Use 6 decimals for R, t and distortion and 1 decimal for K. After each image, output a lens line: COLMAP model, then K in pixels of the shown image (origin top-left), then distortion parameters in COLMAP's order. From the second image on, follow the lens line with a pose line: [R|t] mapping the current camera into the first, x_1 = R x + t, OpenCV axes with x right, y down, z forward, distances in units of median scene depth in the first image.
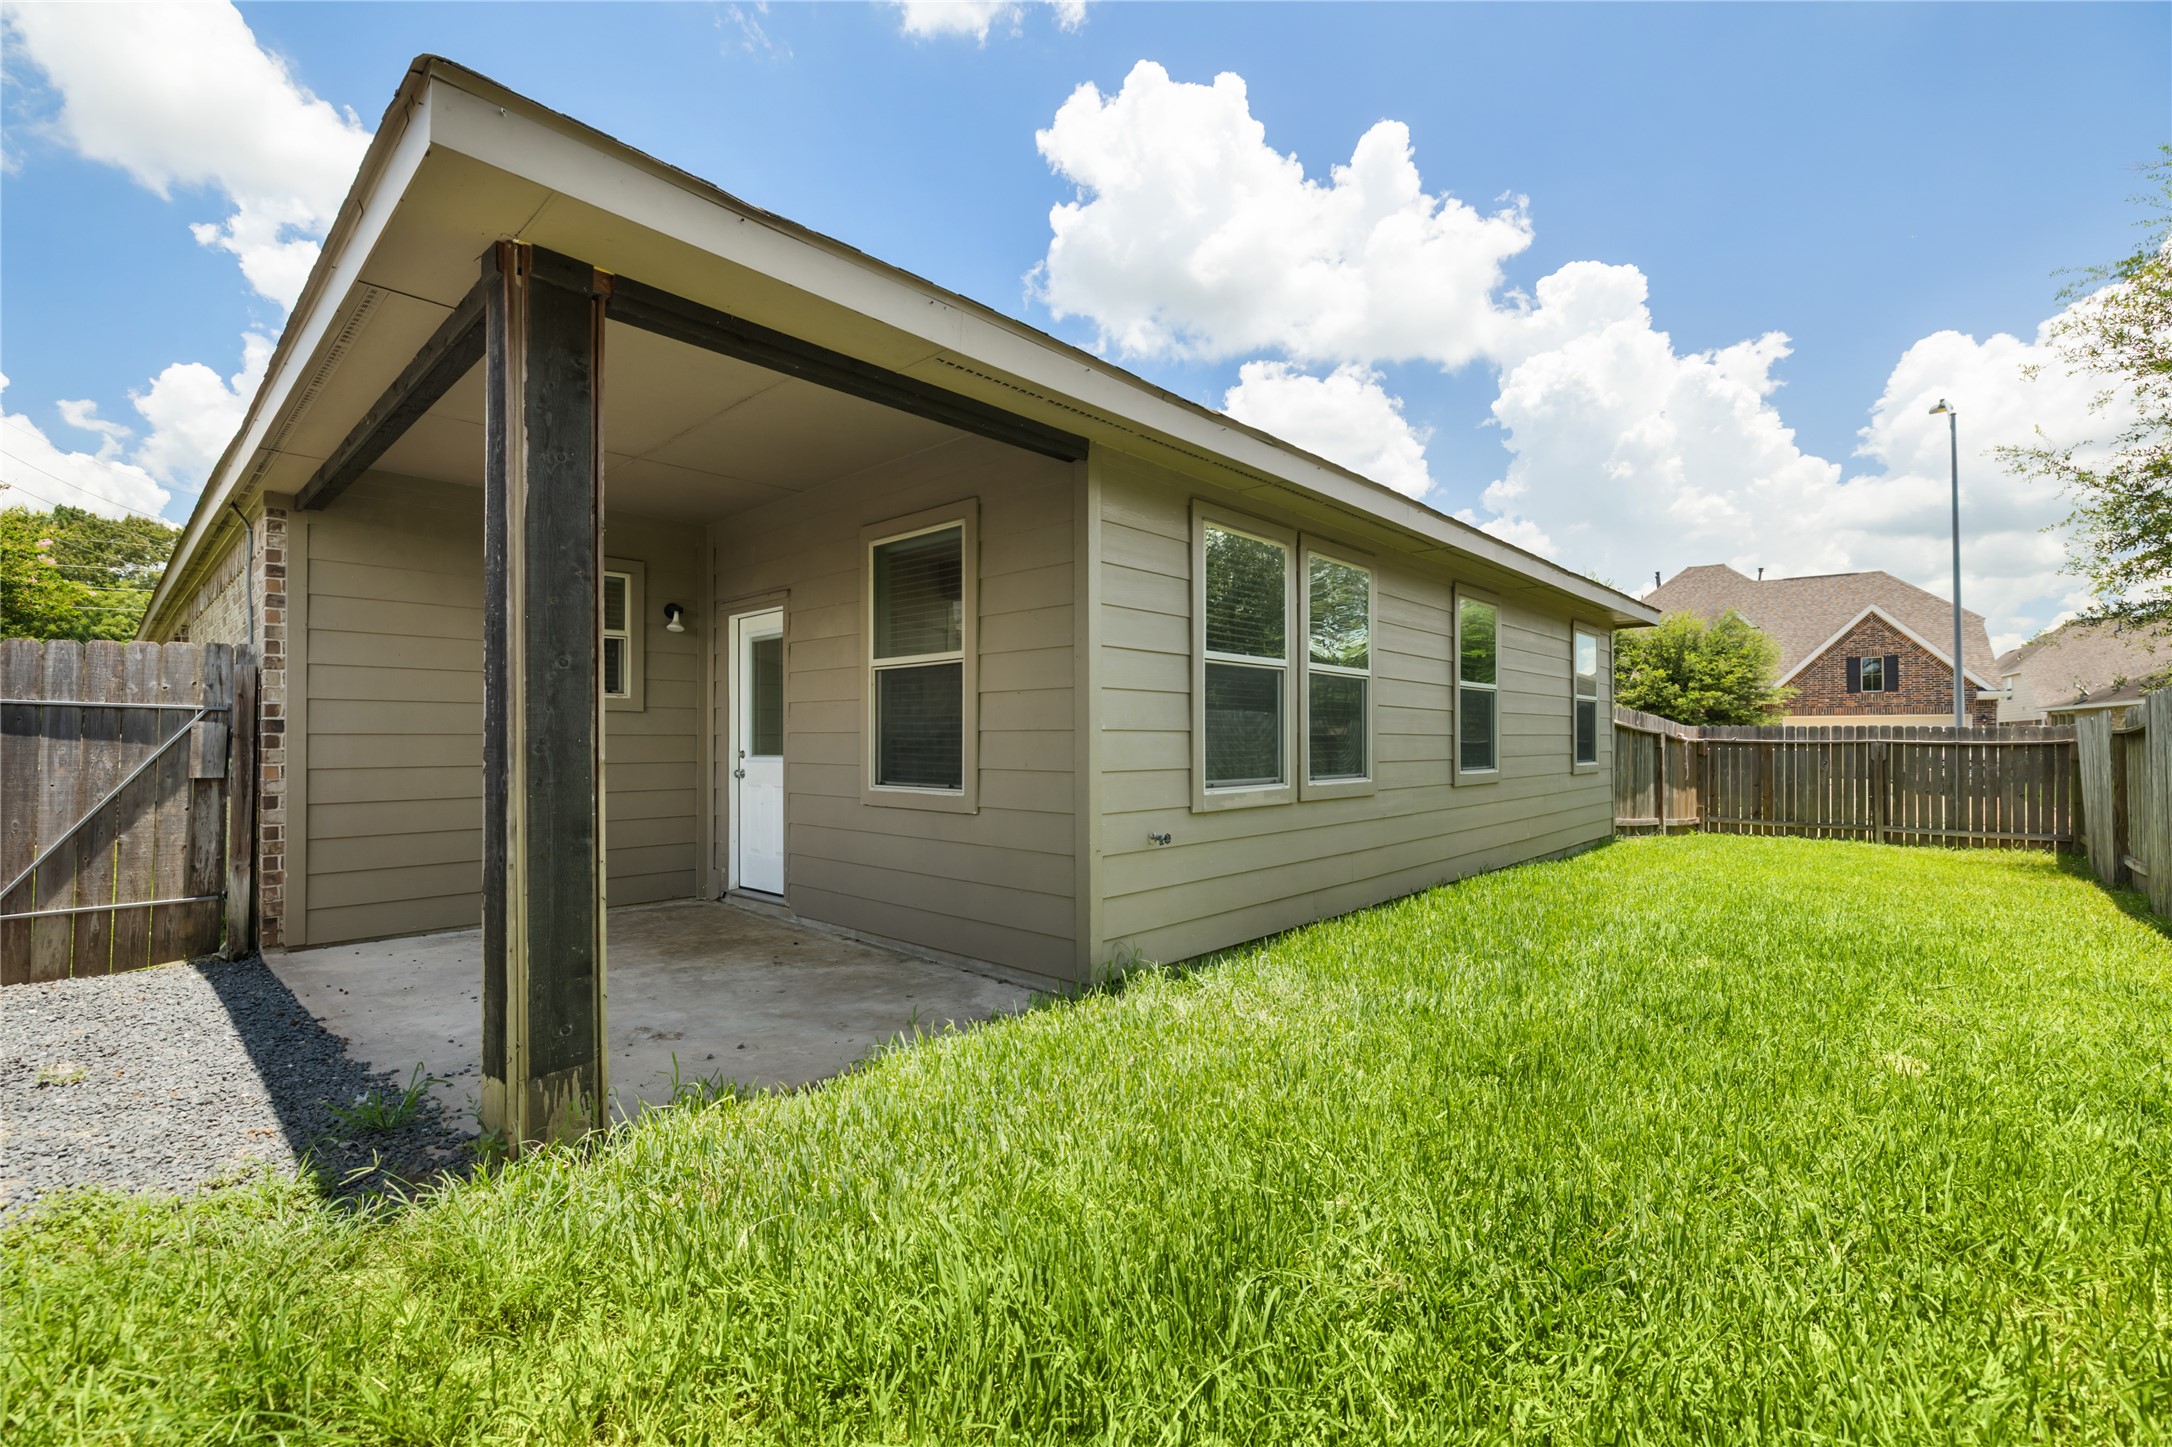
lens RADIAL K [[923.2, 0, 1096.4], [0, 923.2, 729.0], [0, 0, 1]] dist [-0.004907, -0.000197]
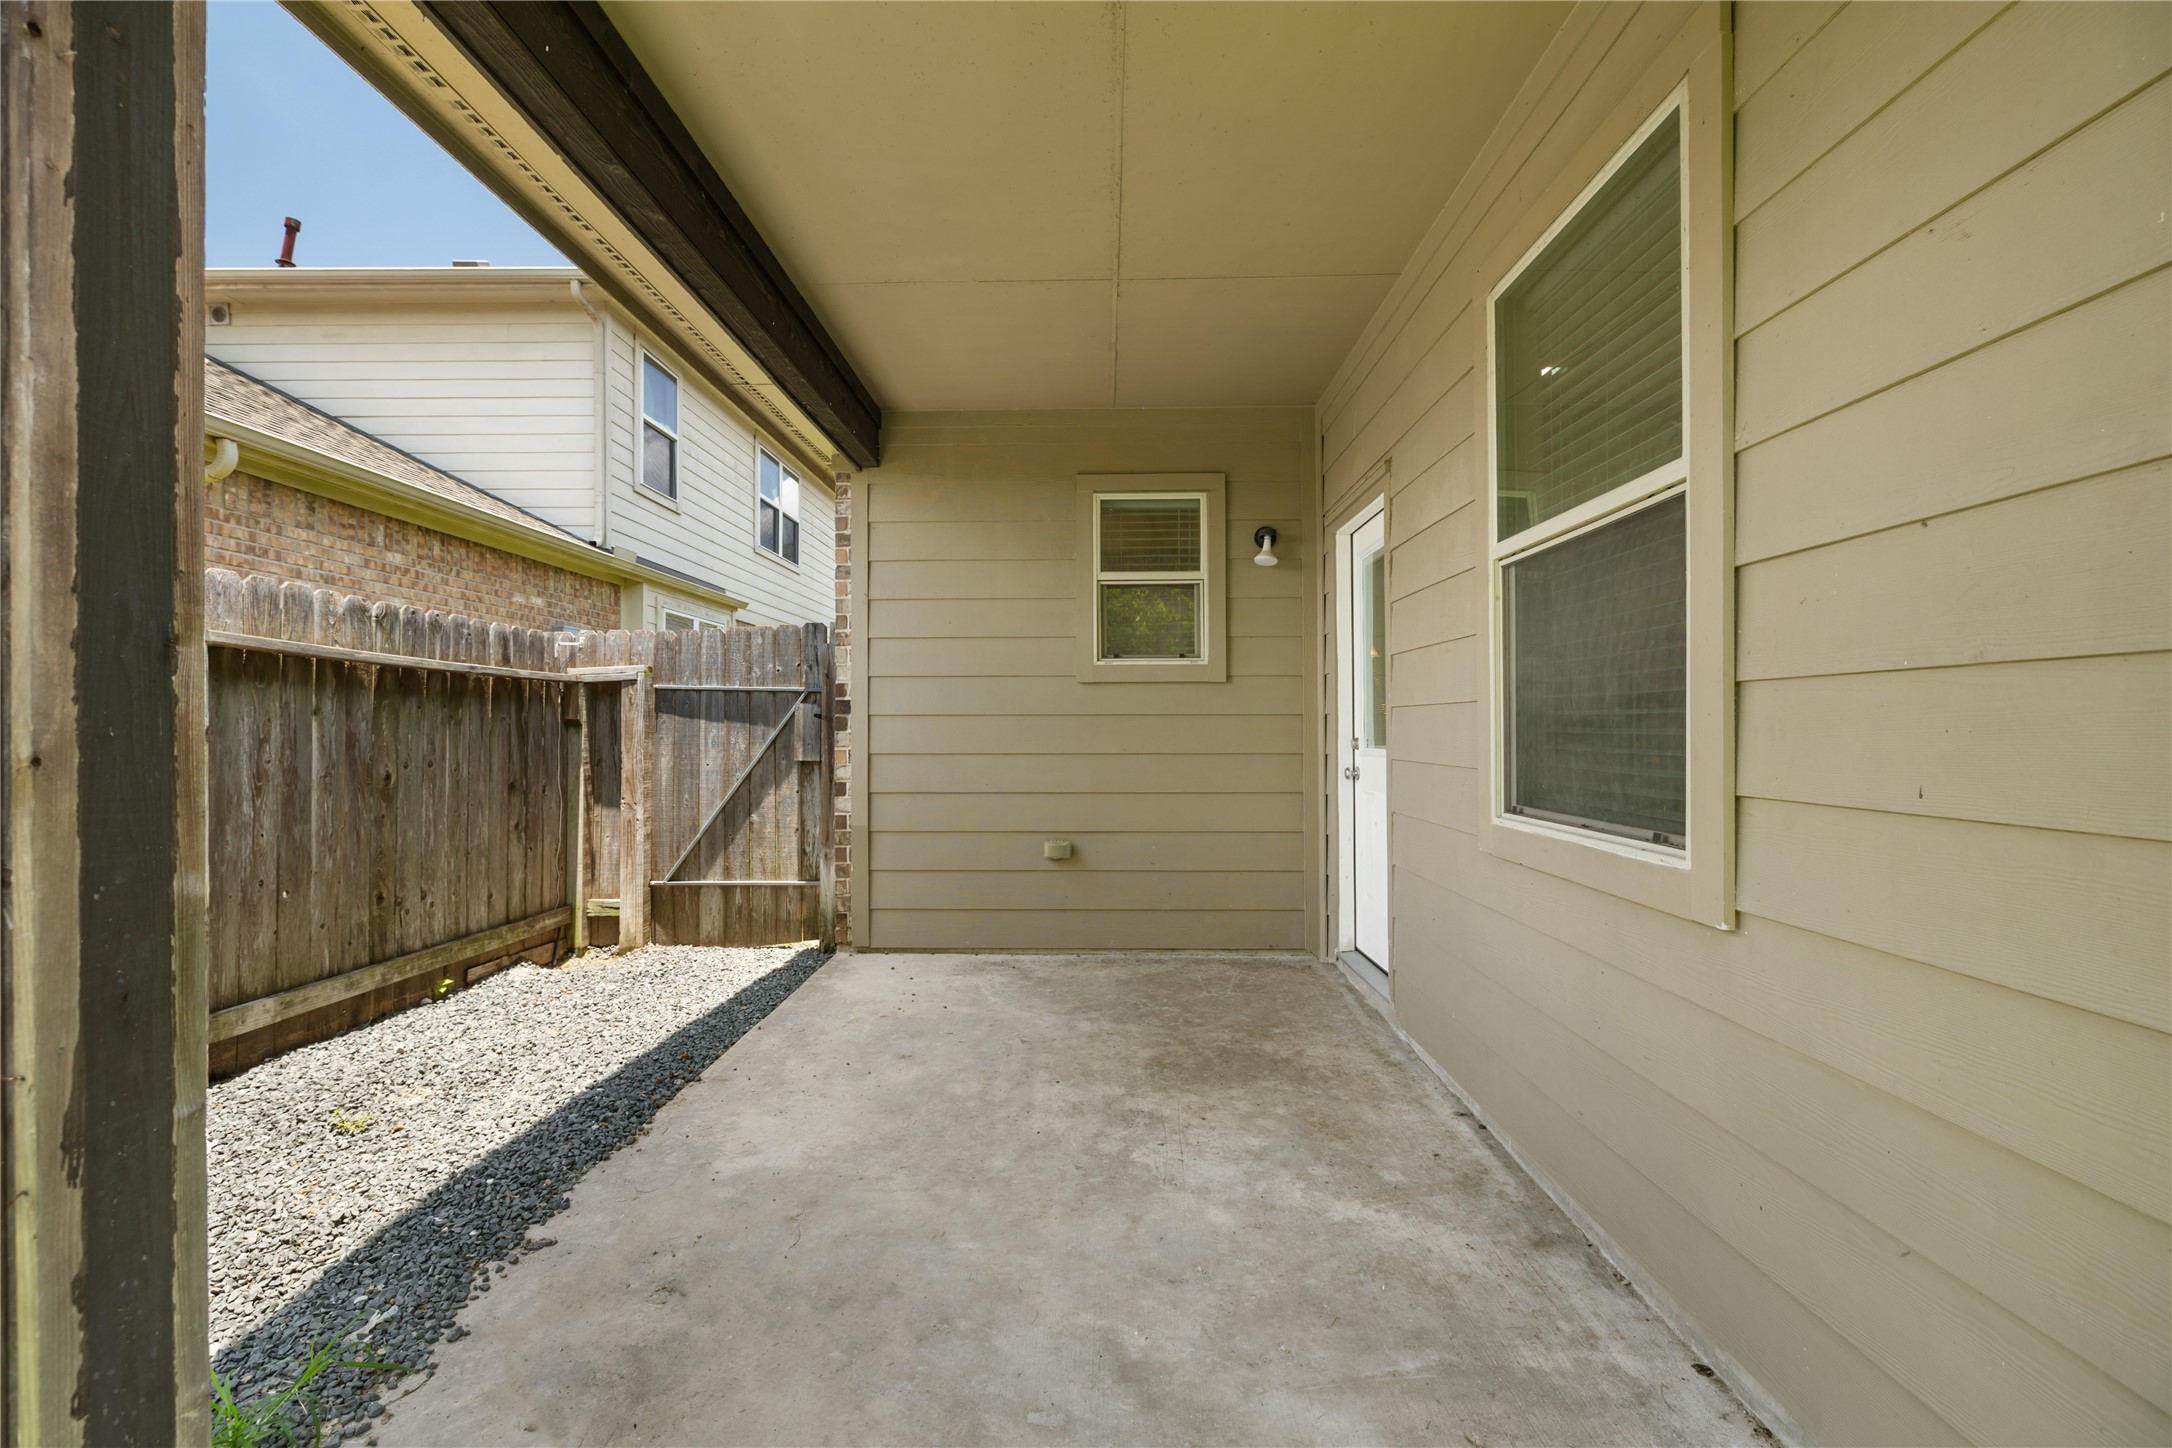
lens RADIAL K [[923.2, 0, 1087.5], [0, 923.2, 727.5], [0, 0, 1]] dist [-0.004907, -0.000197]
pose [[0.662733, -0.000343, -0.748856, -0.034064], [0.008270, 0.999942, 0.006861, 0.013295], [0.748811, -0.010740, 0.662697, 0.574924]]
